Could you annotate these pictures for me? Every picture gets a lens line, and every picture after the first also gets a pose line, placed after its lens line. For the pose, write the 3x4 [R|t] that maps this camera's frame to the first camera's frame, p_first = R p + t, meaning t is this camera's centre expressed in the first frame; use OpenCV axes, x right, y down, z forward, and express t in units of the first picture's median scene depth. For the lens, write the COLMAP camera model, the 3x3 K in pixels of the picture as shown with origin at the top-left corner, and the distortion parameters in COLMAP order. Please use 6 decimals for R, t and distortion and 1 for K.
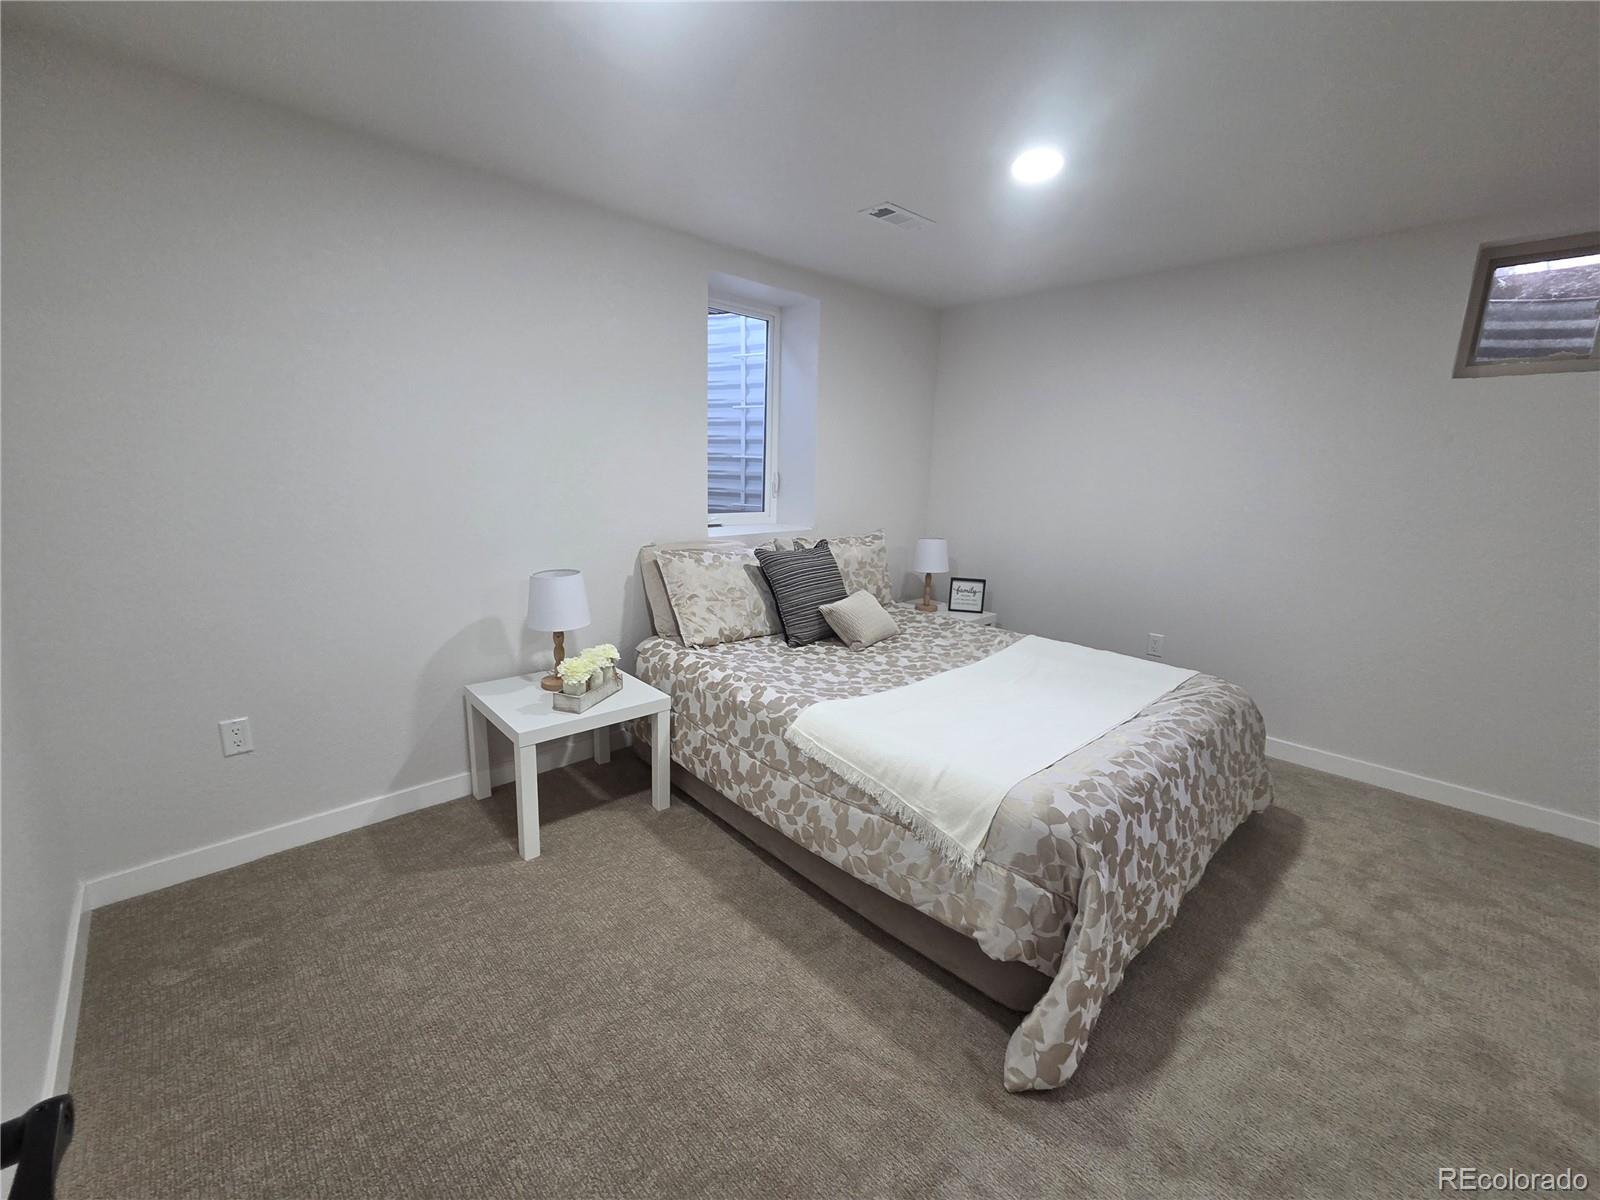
lens RADIAL K [[653.0, 0, 794.4], [0, 653.0, 598.5], [0, 0, 1]] dist [0.004291, -0.001199]
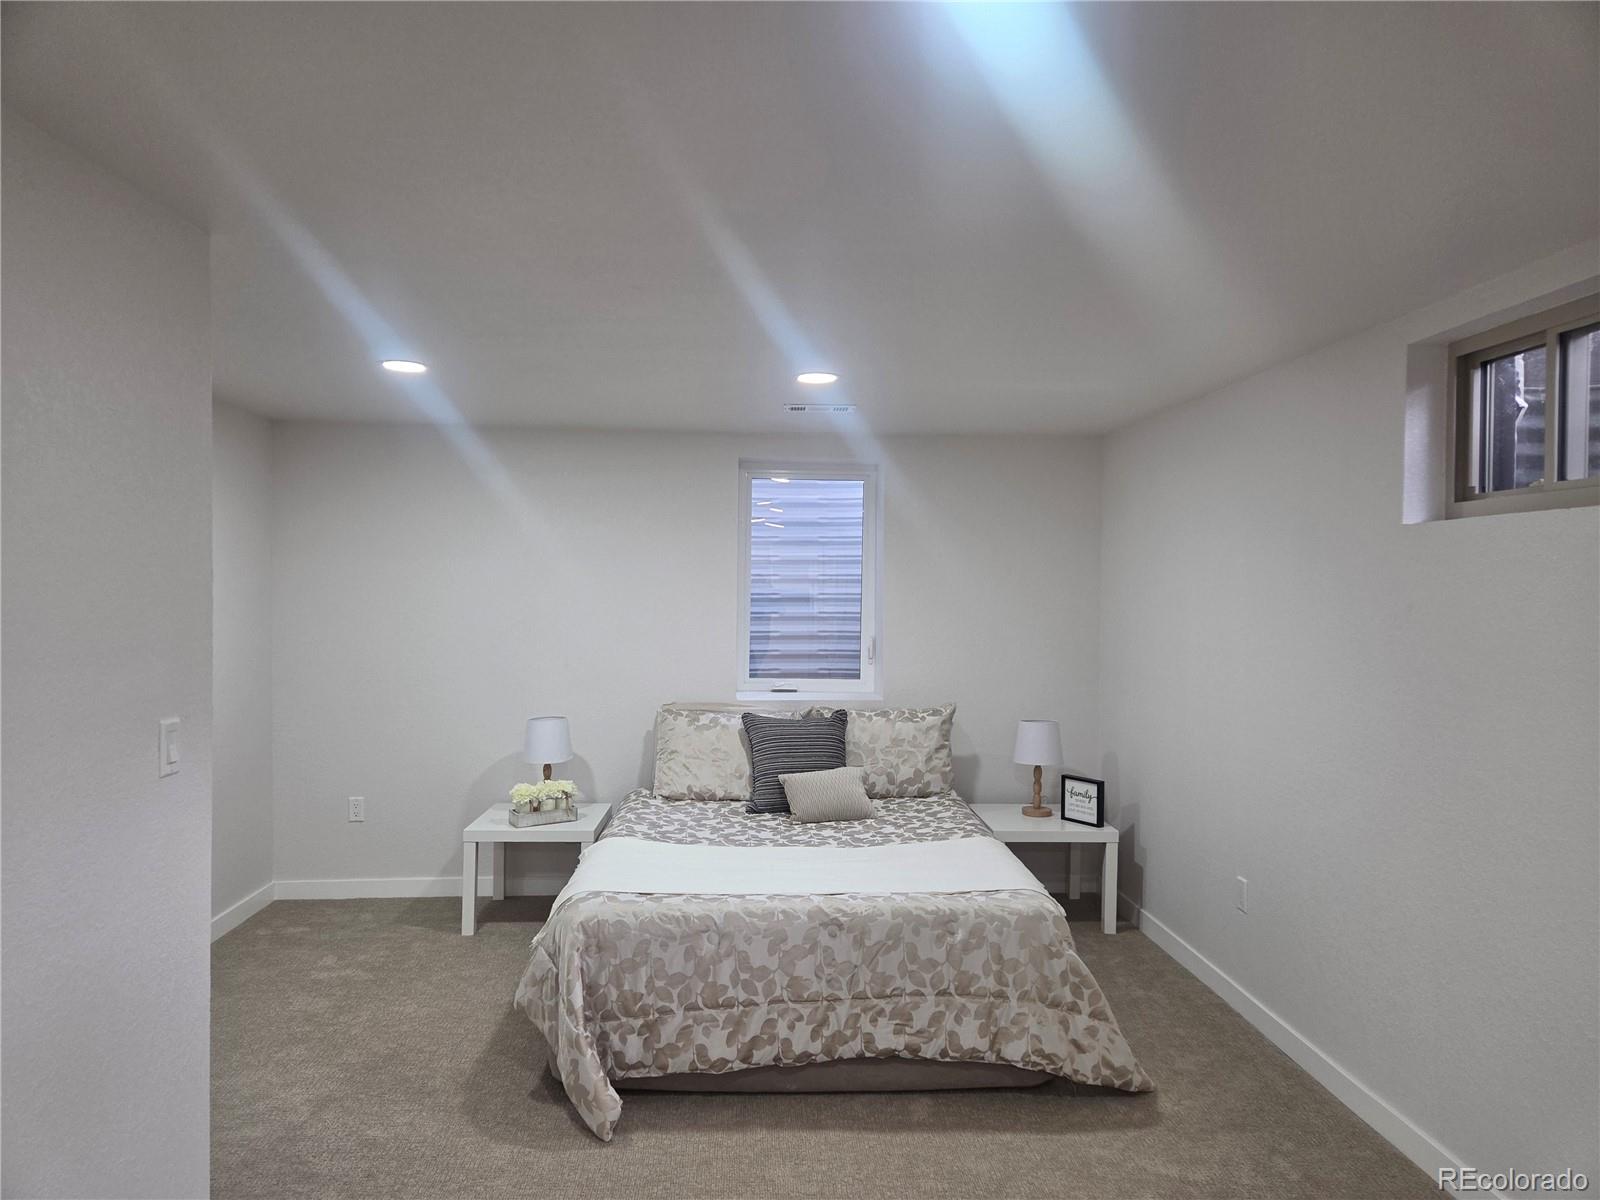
lens RADIAL K [[1106.1, 0, 805.2], [0, 1106.1, 602.9], [0, 0, 1]] dist [0.044468, -0.006119]
pose [[0.764422, -0.005522, -0.644693, 1.070556], [-0.121292, 0.980876, -0.152219, 0.006289], [0.633205, 0.194555, 0.749133, -0.245663]]
